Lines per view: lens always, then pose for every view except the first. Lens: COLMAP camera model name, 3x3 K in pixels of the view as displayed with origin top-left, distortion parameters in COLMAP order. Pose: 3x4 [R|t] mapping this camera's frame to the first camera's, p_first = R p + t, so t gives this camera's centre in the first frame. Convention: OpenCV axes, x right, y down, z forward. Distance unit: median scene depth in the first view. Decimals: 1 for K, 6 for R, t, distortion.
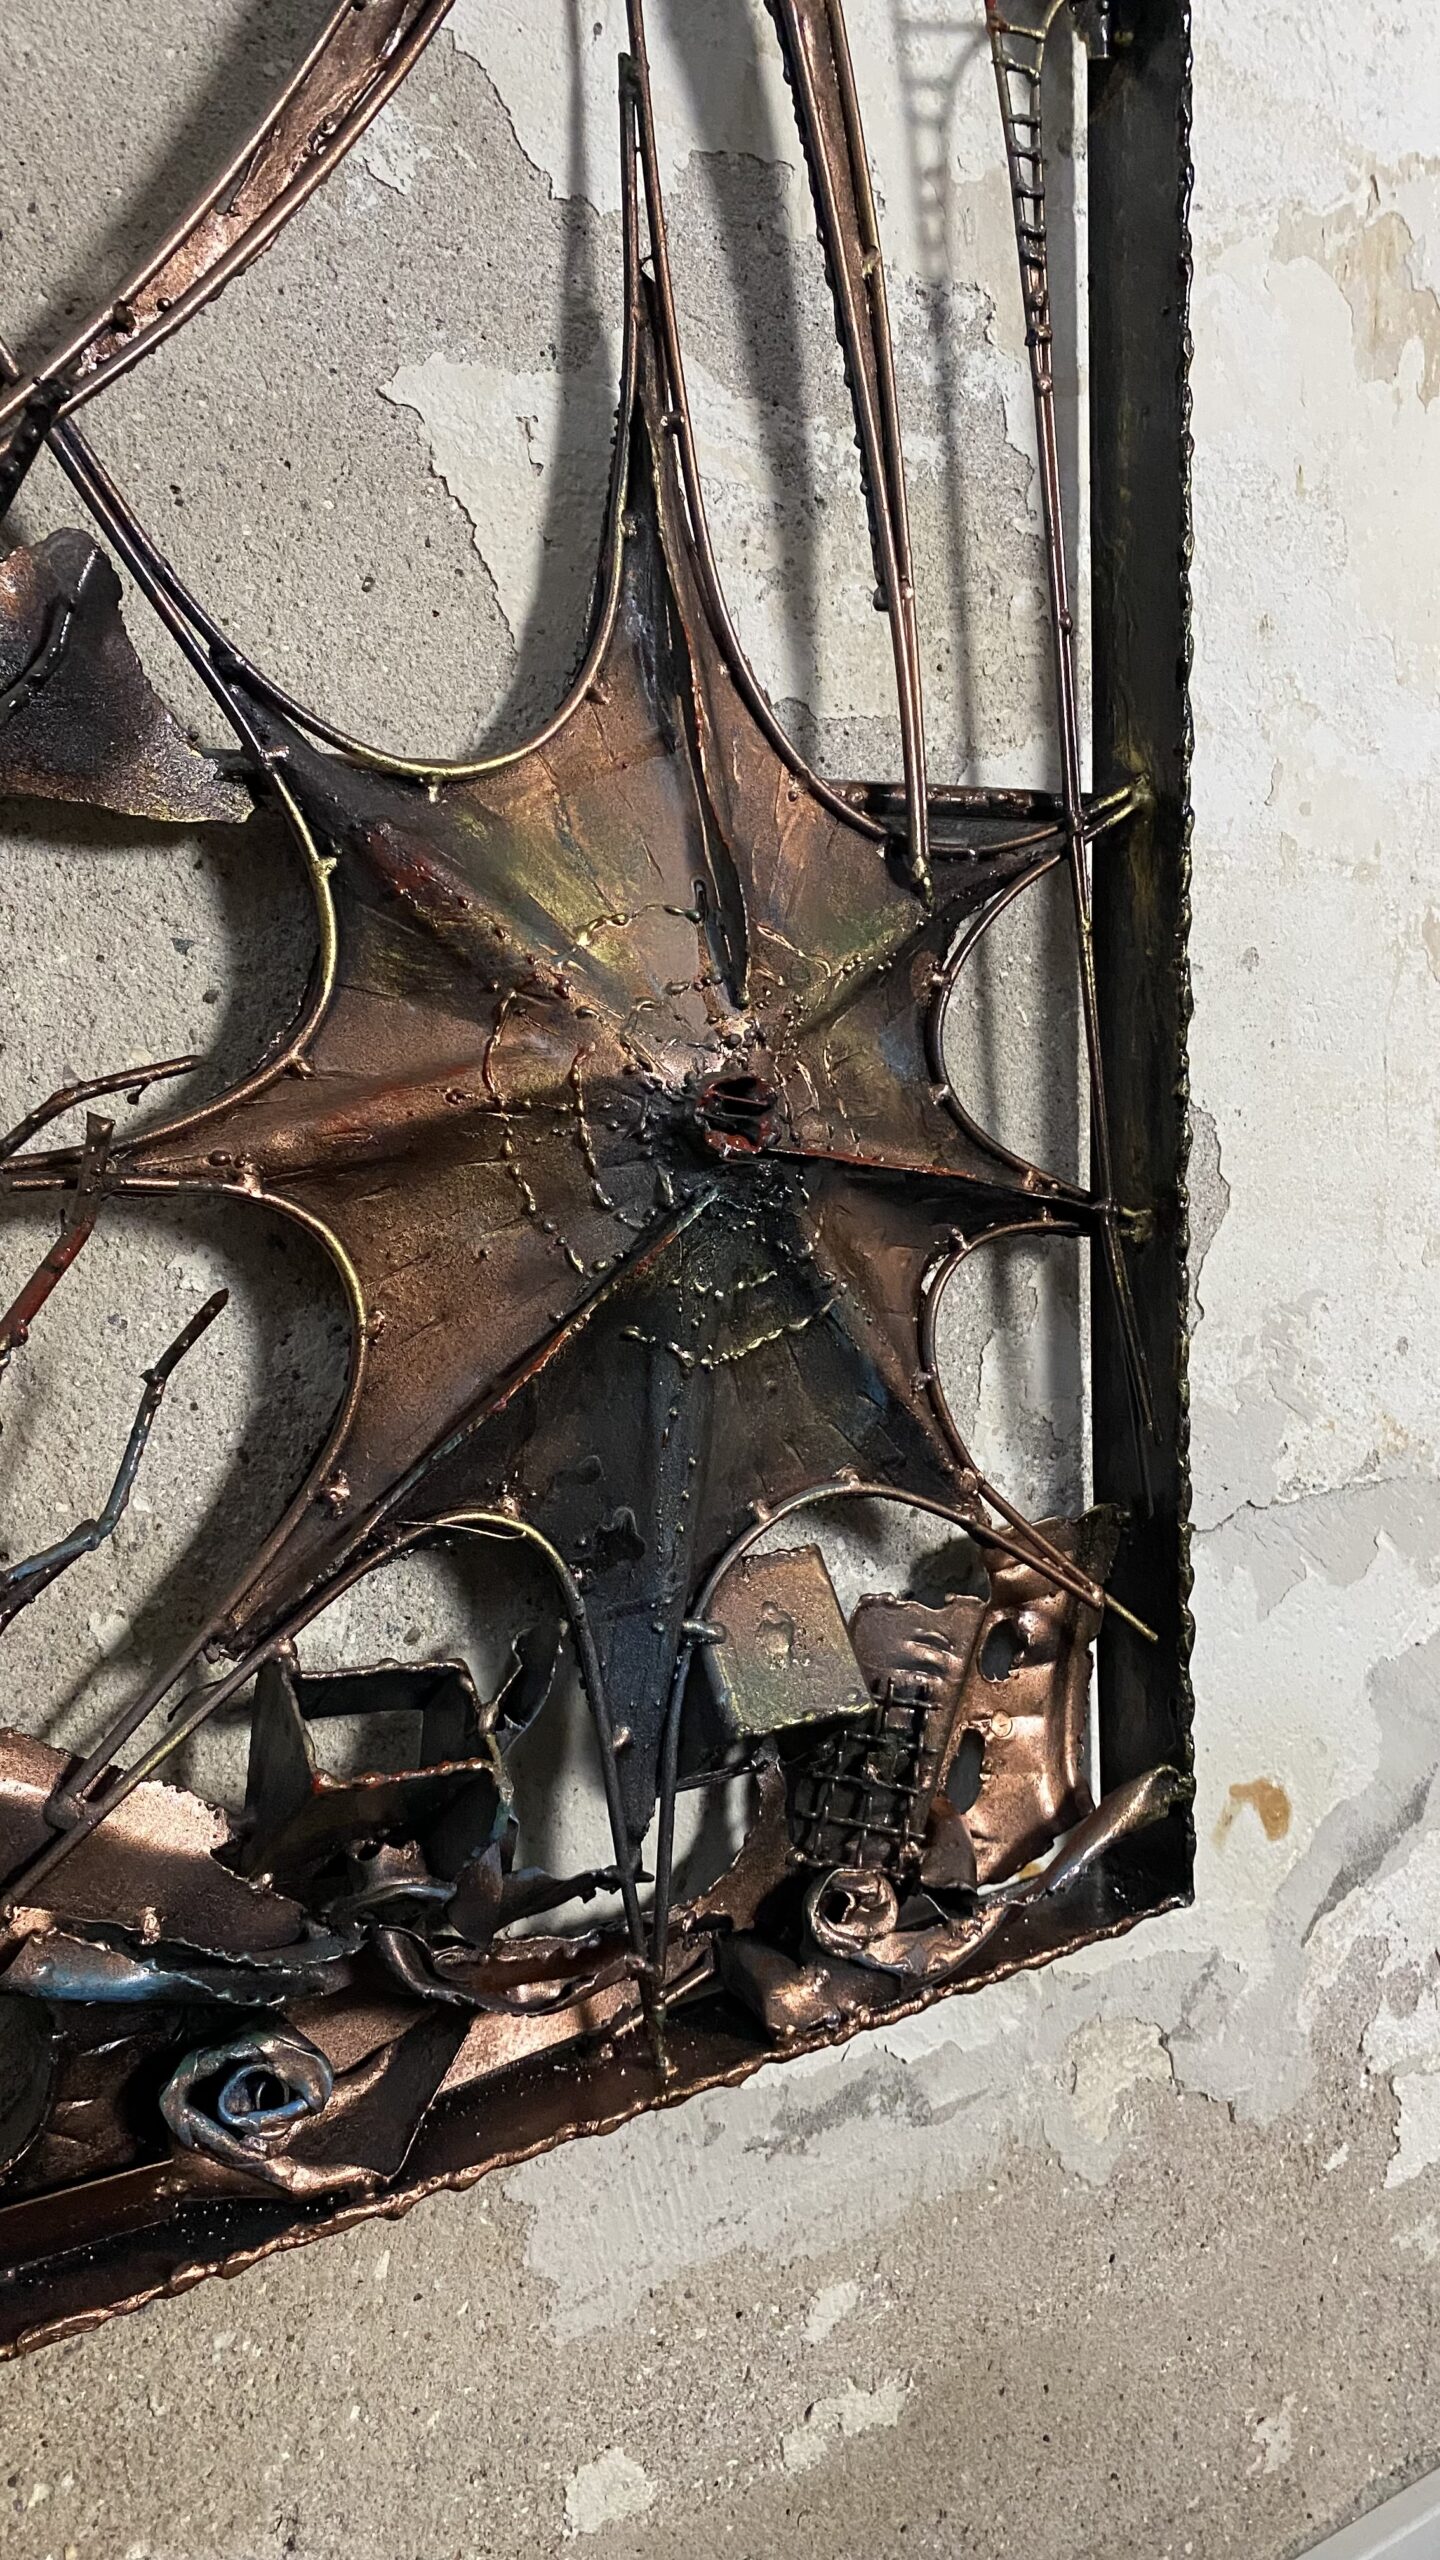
lens RADIAL K [[1943.5, 0, 720.0], [0, 1943.5, 1280.0], [0, 0, 1]] dist [0.002897, 0.004800]
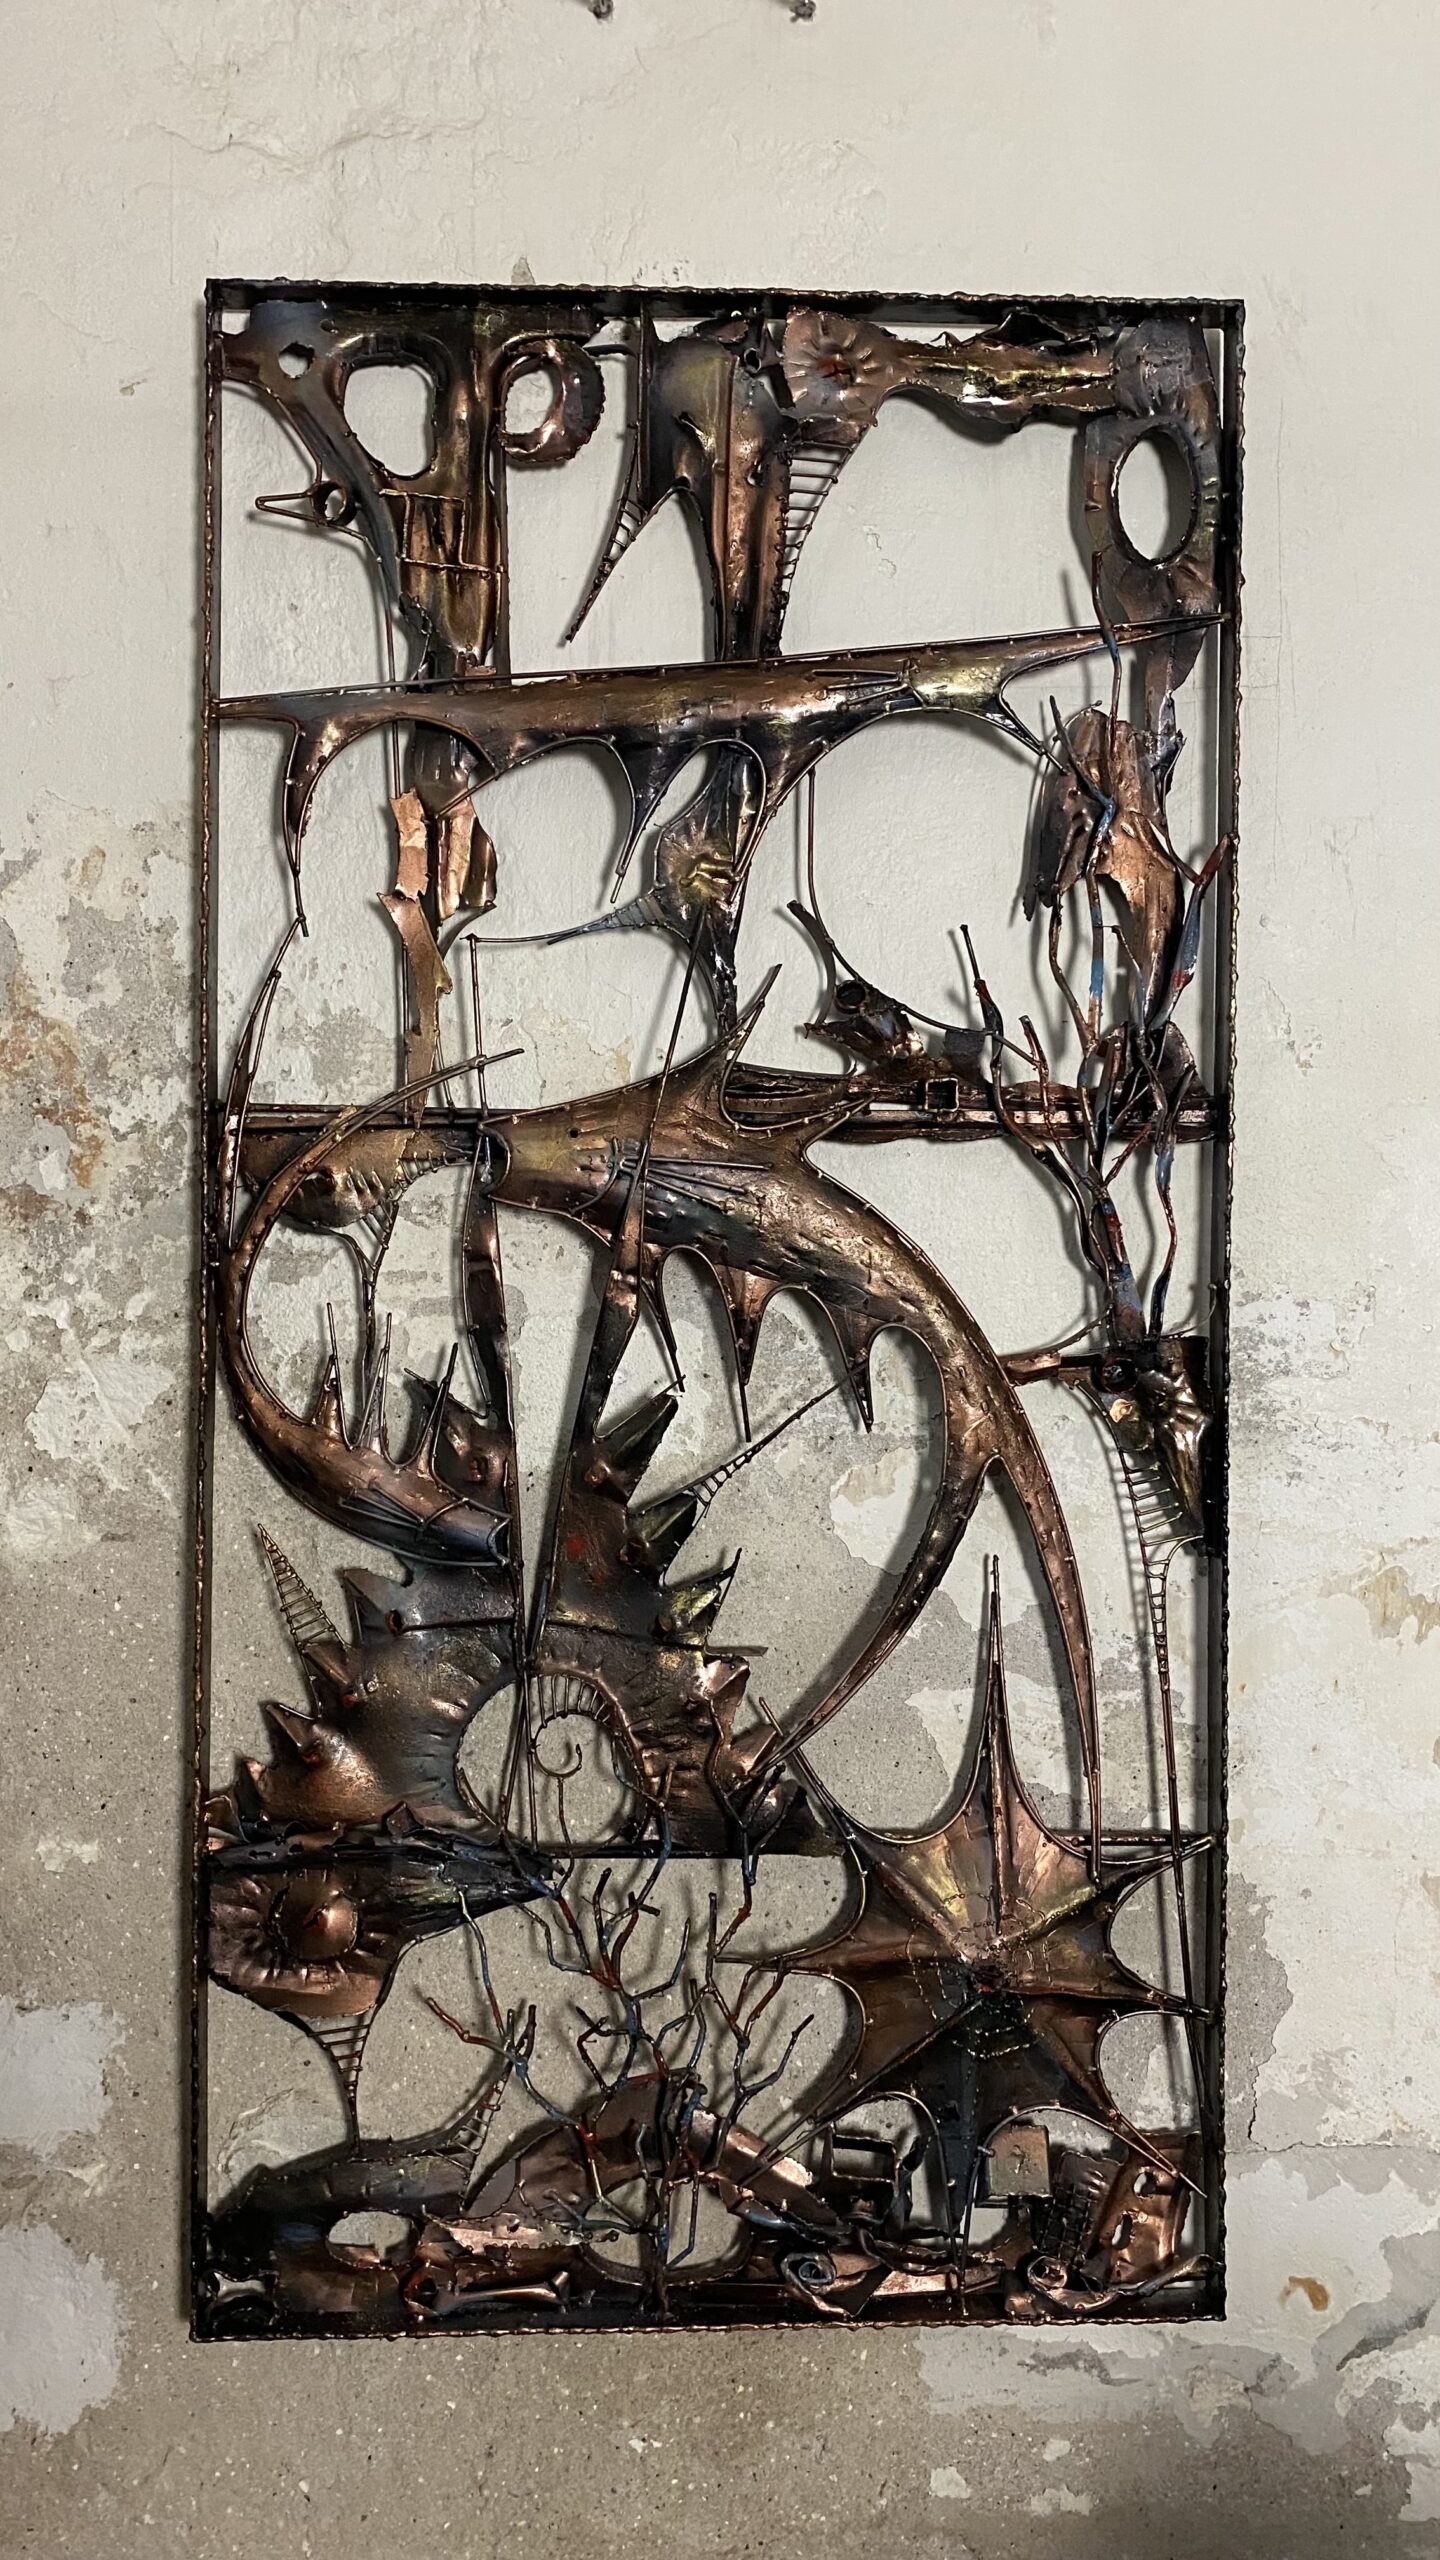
lens RADIAL K [[1943.5, 0, 720.0], [0, 1943.5, 1280.0], [0, 0, 1]] dist [0.002897, 0.004800]
pose [[0.859677, 0.040105, -0.509261, 0.889776], [-0.100836, 0.990621, -0.092207, -0.652460], [0.500787, 0.130620, 0.855658, -1.488034]]
